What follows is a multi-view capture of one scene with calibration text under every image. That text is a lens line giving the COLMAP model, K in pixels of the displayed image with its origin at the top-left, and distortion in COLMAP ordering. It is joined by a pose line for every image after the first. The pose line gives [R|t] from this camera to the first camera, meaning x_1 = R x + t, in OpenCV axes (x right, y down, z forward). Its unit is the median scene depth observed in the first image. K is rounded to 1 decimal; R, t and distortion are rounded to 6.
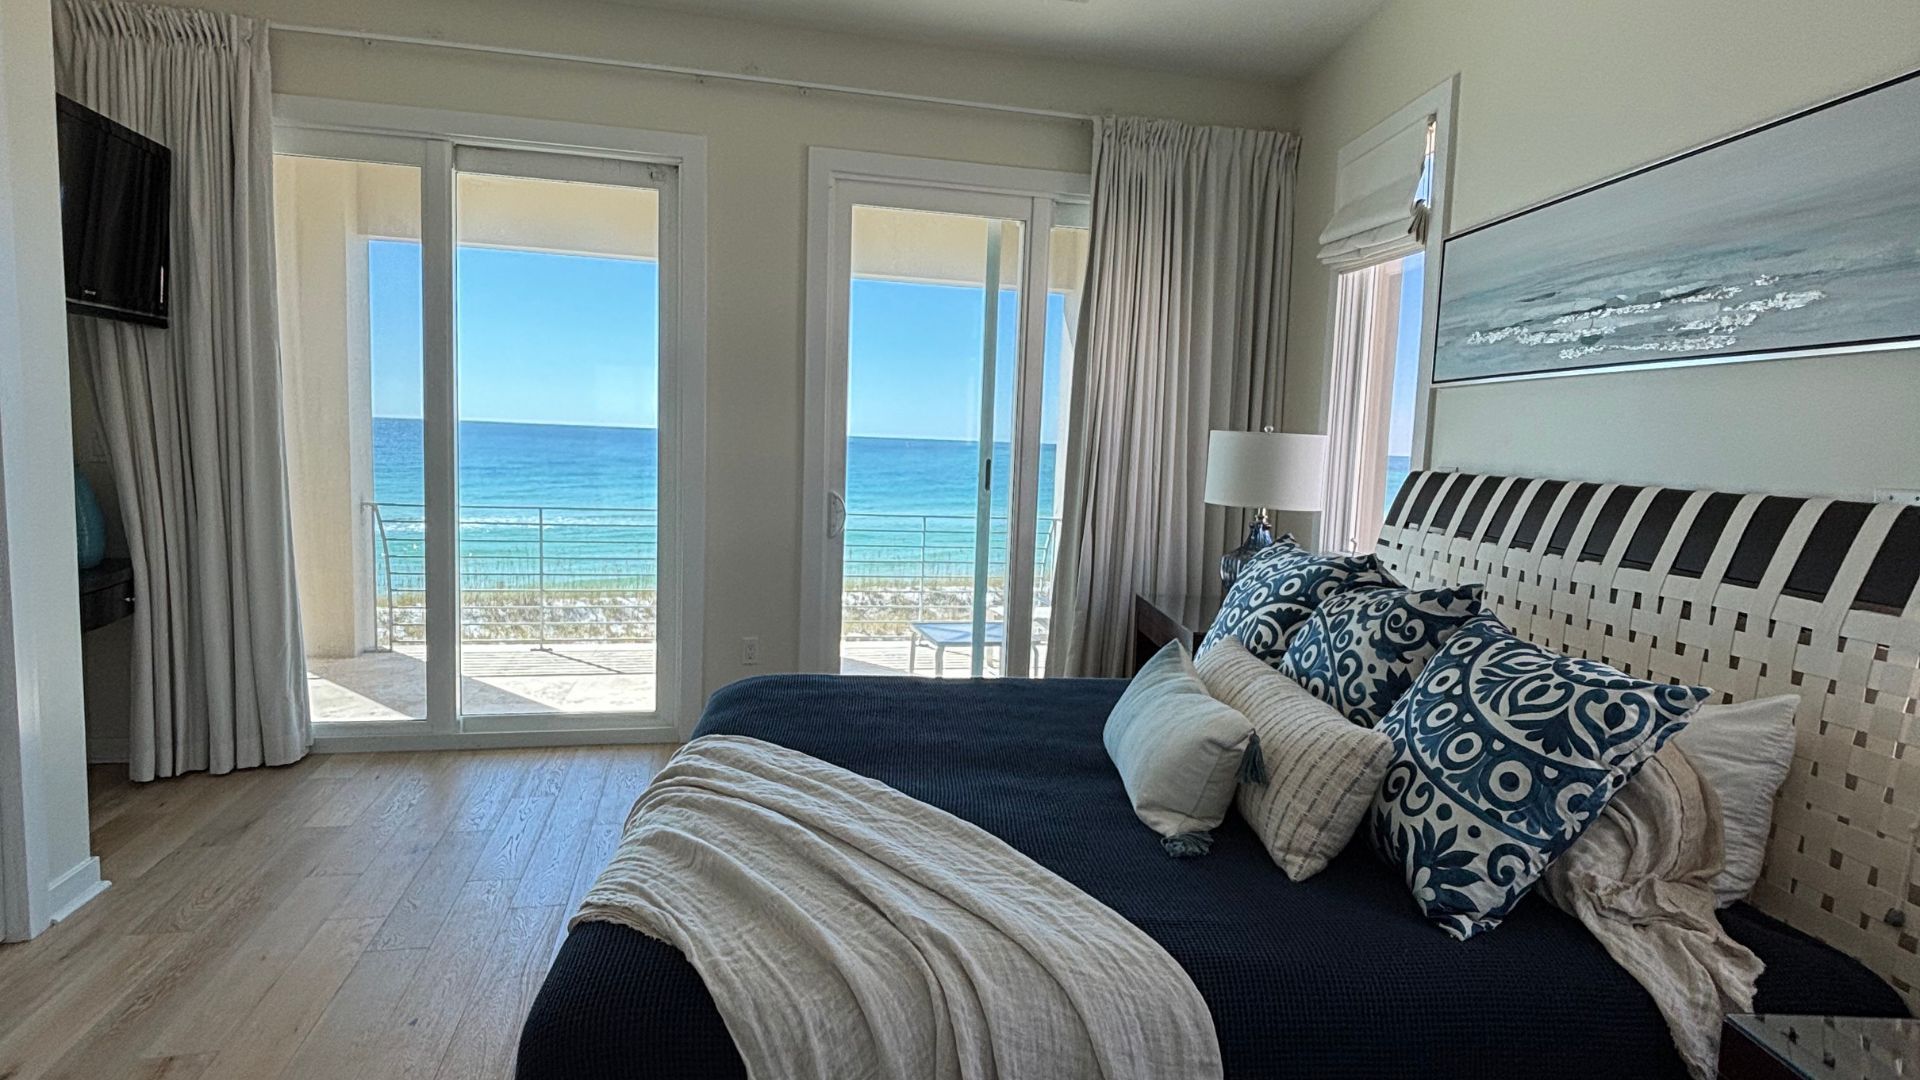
lens RADIAL K [[1047.3, 0, 960.0], [0, 1047.3, 540.0], [0, 0, 1]] dist [0.042948, -0.056385]
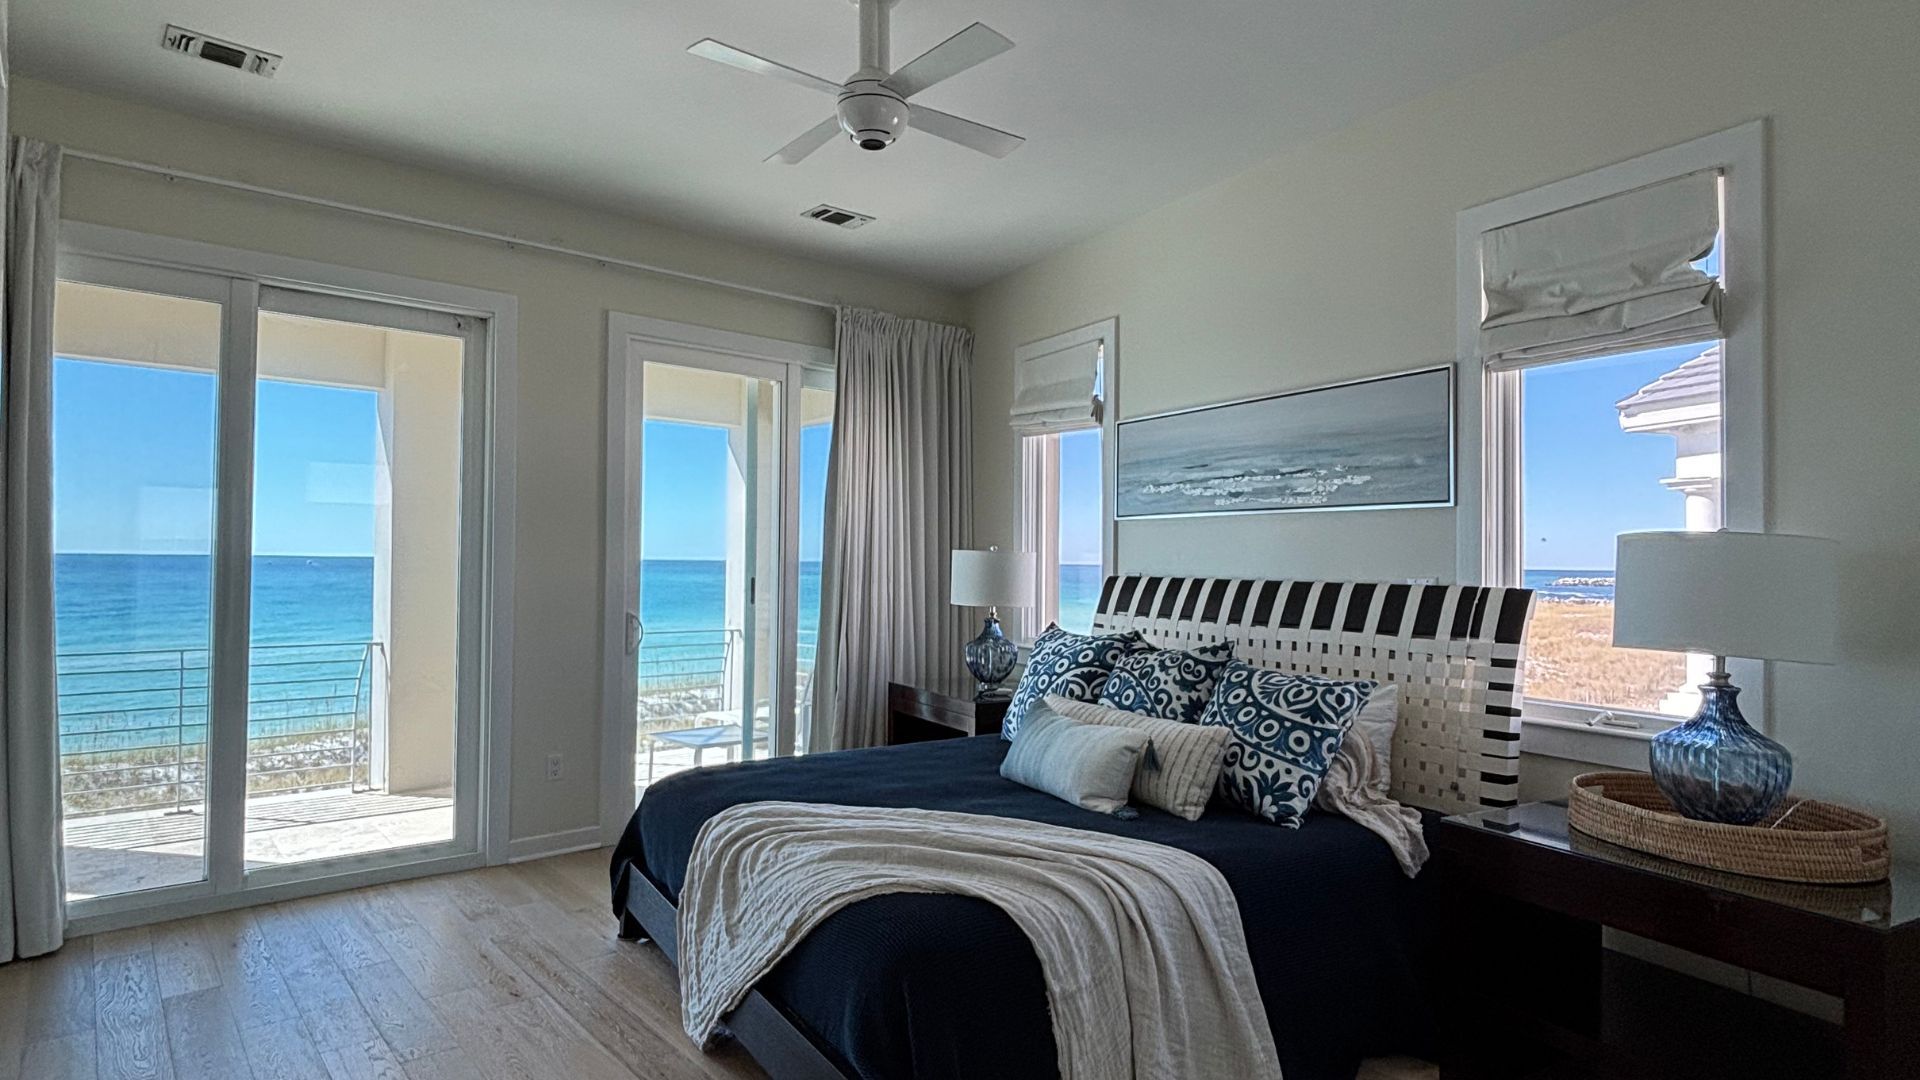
lens RADIAL K [[1047.3, 0, 960.0], [0, 1047.3, 540.0], [0, 0, 1]] dist [0.042948, -0.056385]
pose [[0.885578, -0.017246, 0.464170, -0.662479], [0.066370, 0.993755, -0.089703, 0.002866], [-0.459724, 0.110246, 0.881192, -0.302426]]
